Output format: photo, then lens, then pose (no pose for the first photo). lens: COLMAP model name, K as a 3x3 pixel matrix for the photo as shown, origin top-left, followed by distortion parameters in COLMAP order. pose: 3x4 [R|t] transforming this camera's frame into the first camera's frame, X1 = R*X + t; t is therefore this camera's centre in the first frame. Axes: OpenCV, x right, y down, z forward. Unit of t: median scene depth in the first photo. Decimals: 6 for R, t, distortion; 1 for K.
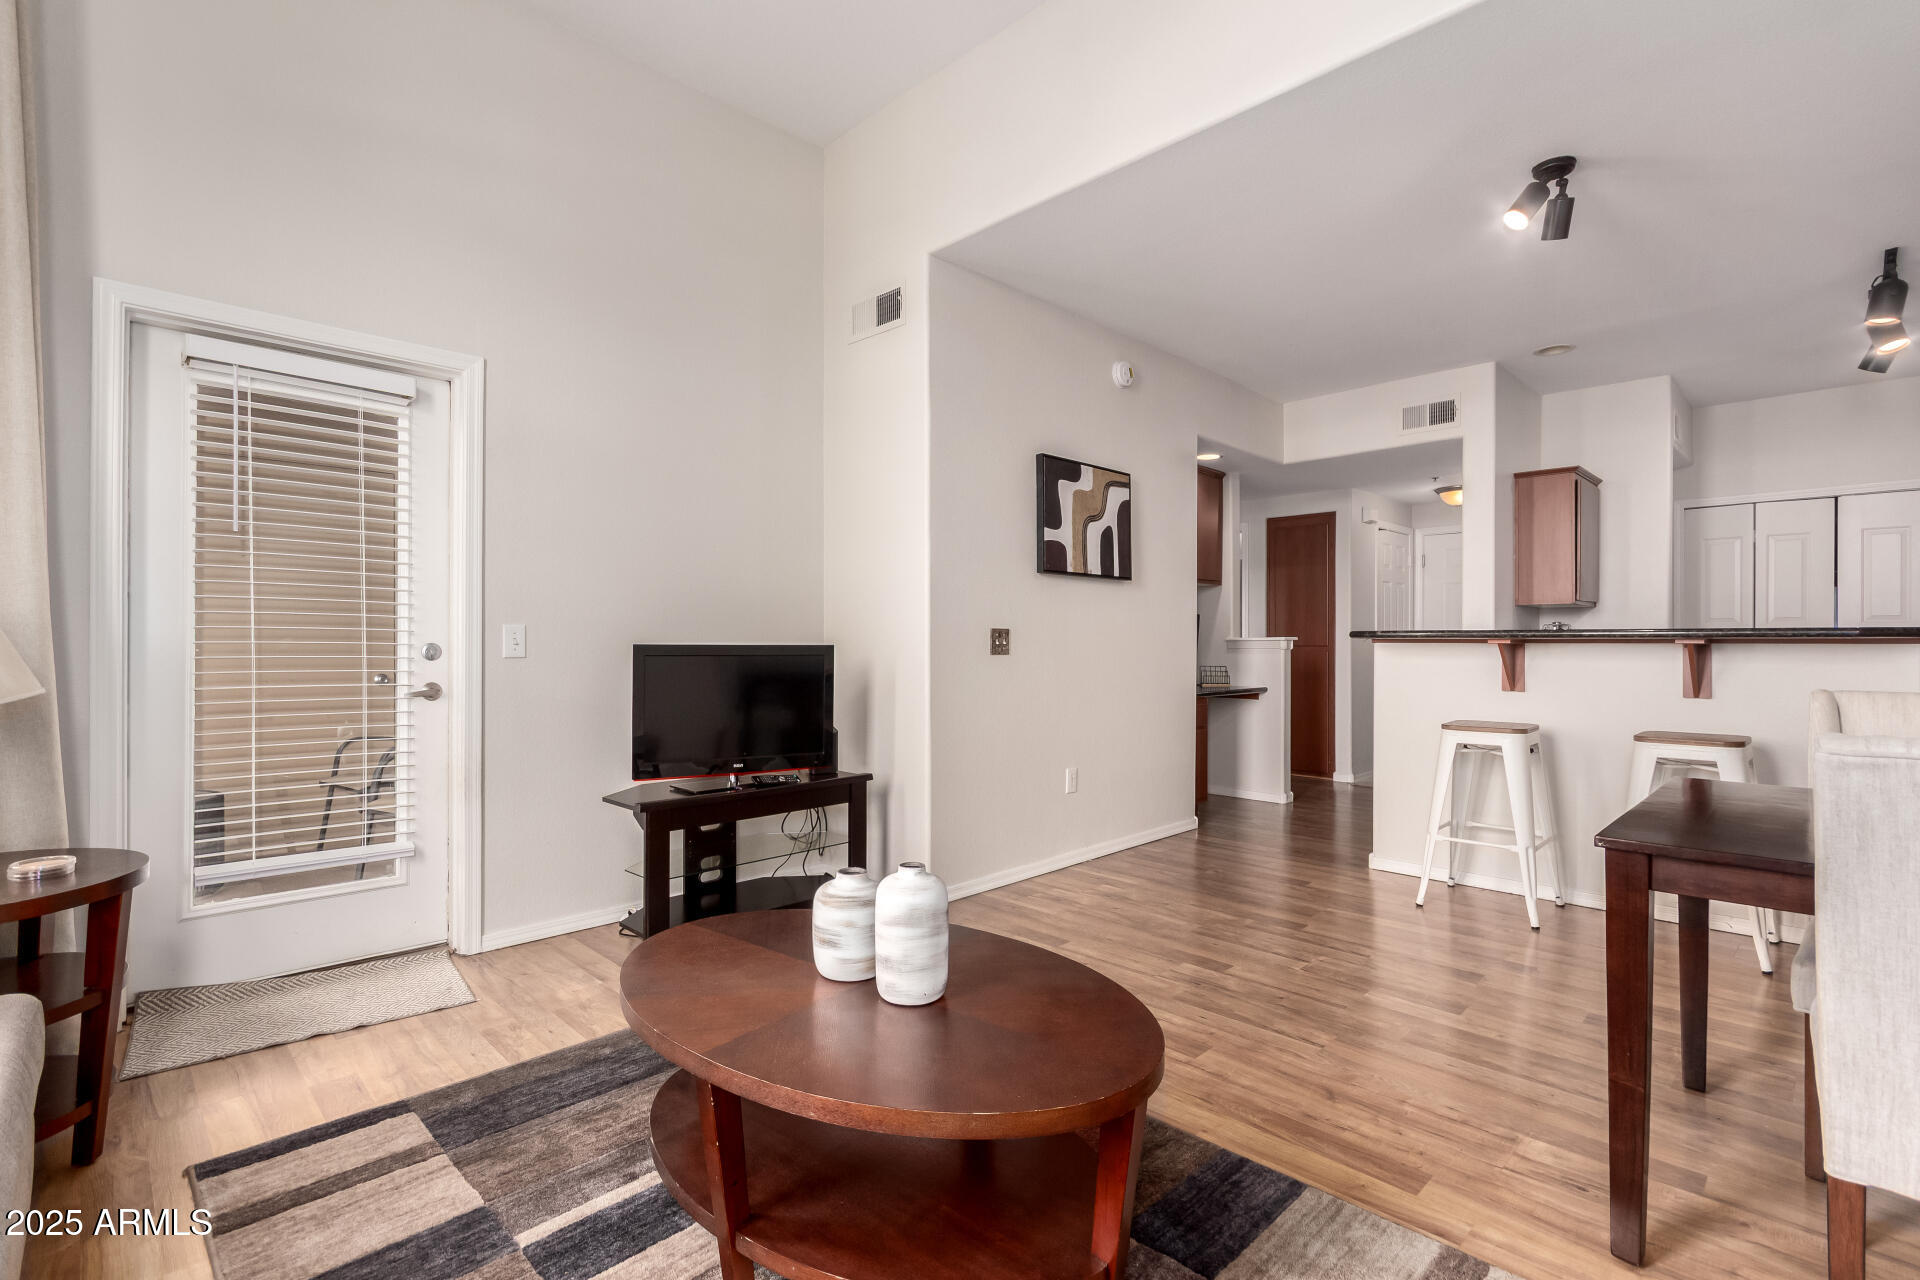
lens RADIAL K [[892.8, 0, 960.0], [0, 892.8, 640.0], [0, 0, 1]] dist [-0.000120, -0.000248]
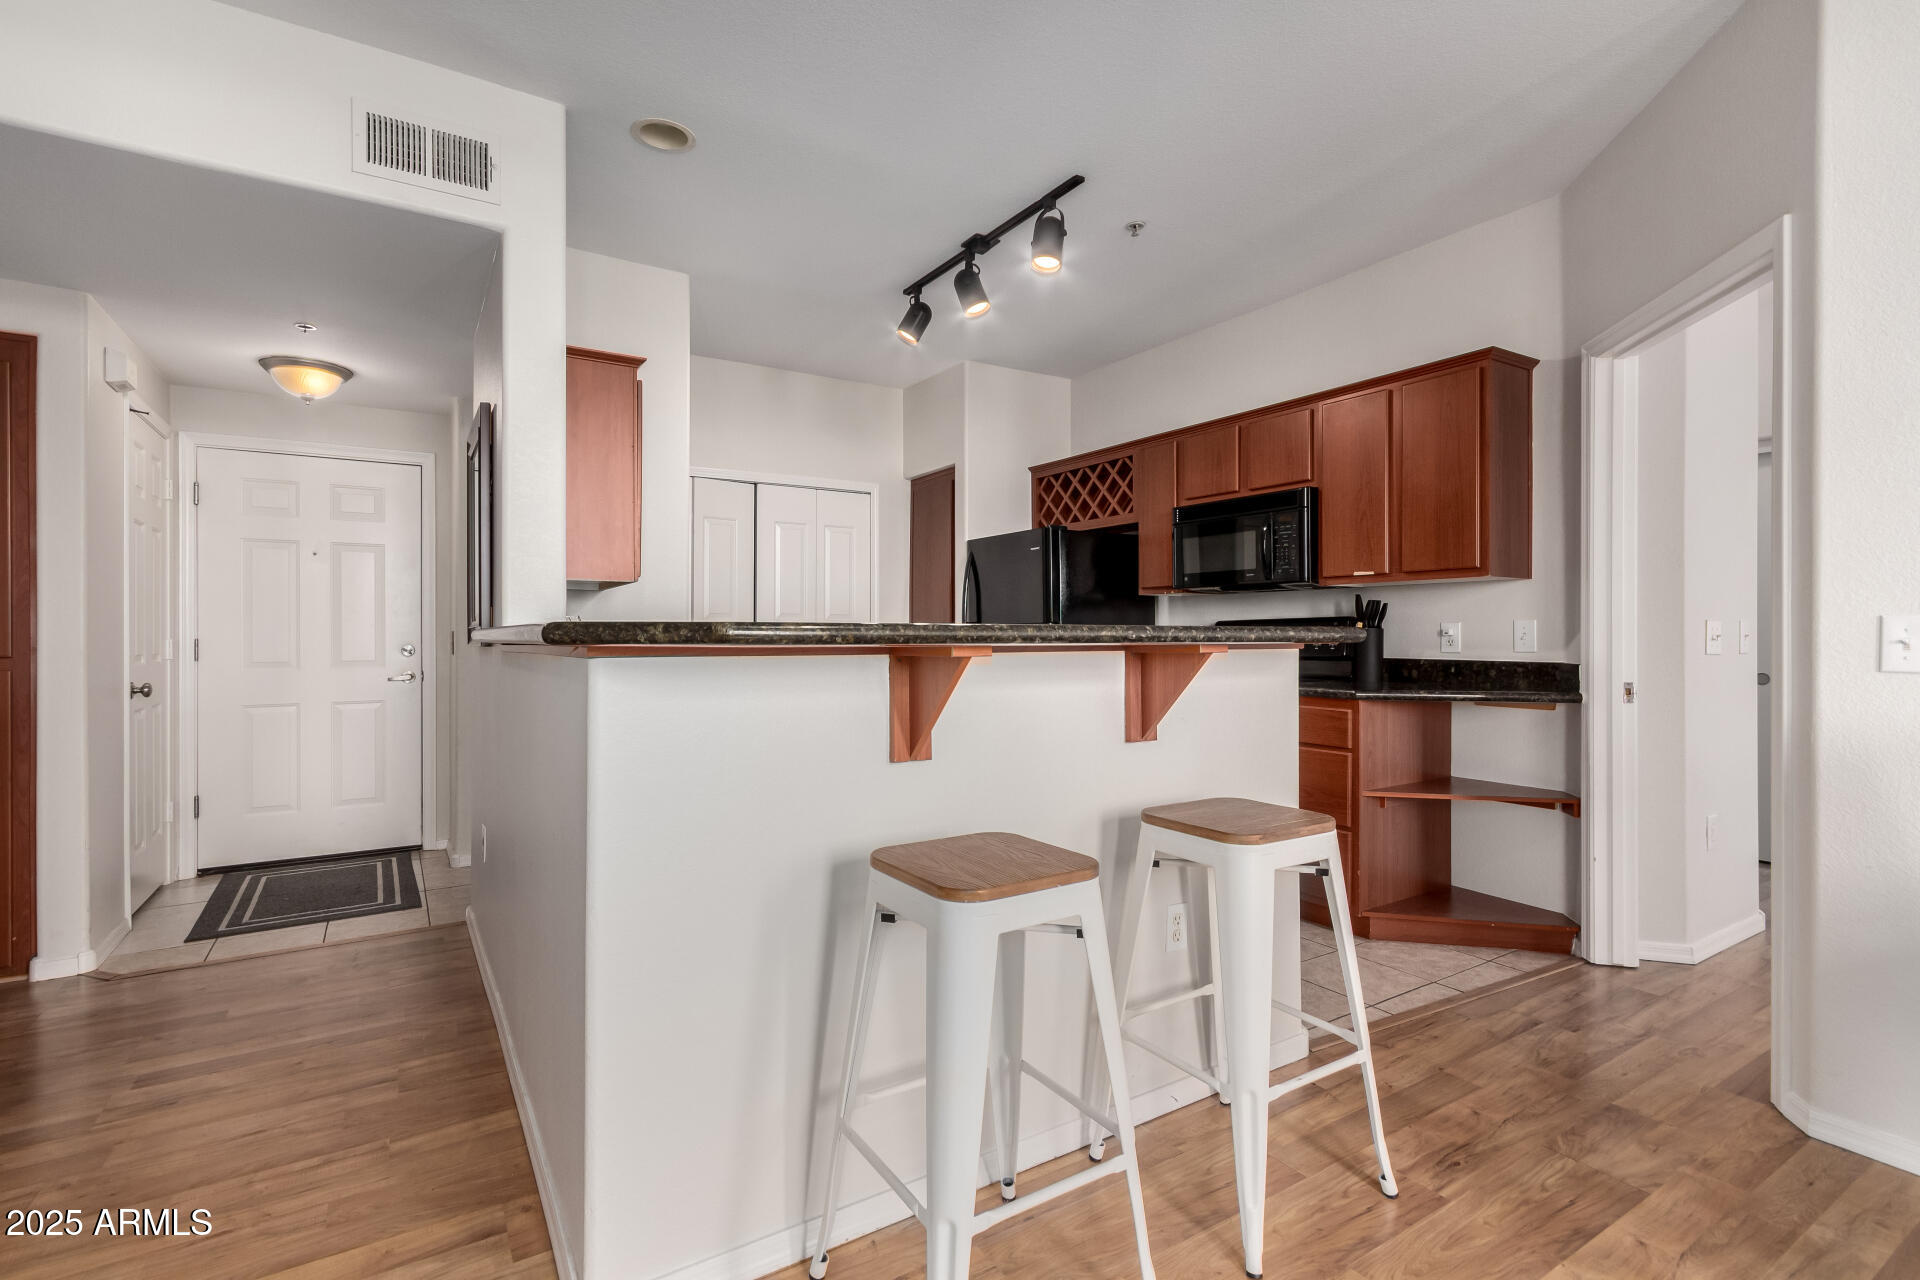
lens RADIAL K [[892.8, 0, 960.0], [0, 892.8, 640.0], [0, 0, 1]] dist [-0.000120, -0.000248]
pose [[0.211490, -0.007461, 0.977352, 0.135986], [0.002128, 0.999972, 0.007173, -0.005276], [-0.977378, 0.000562, 0.211500, 0.645720]]
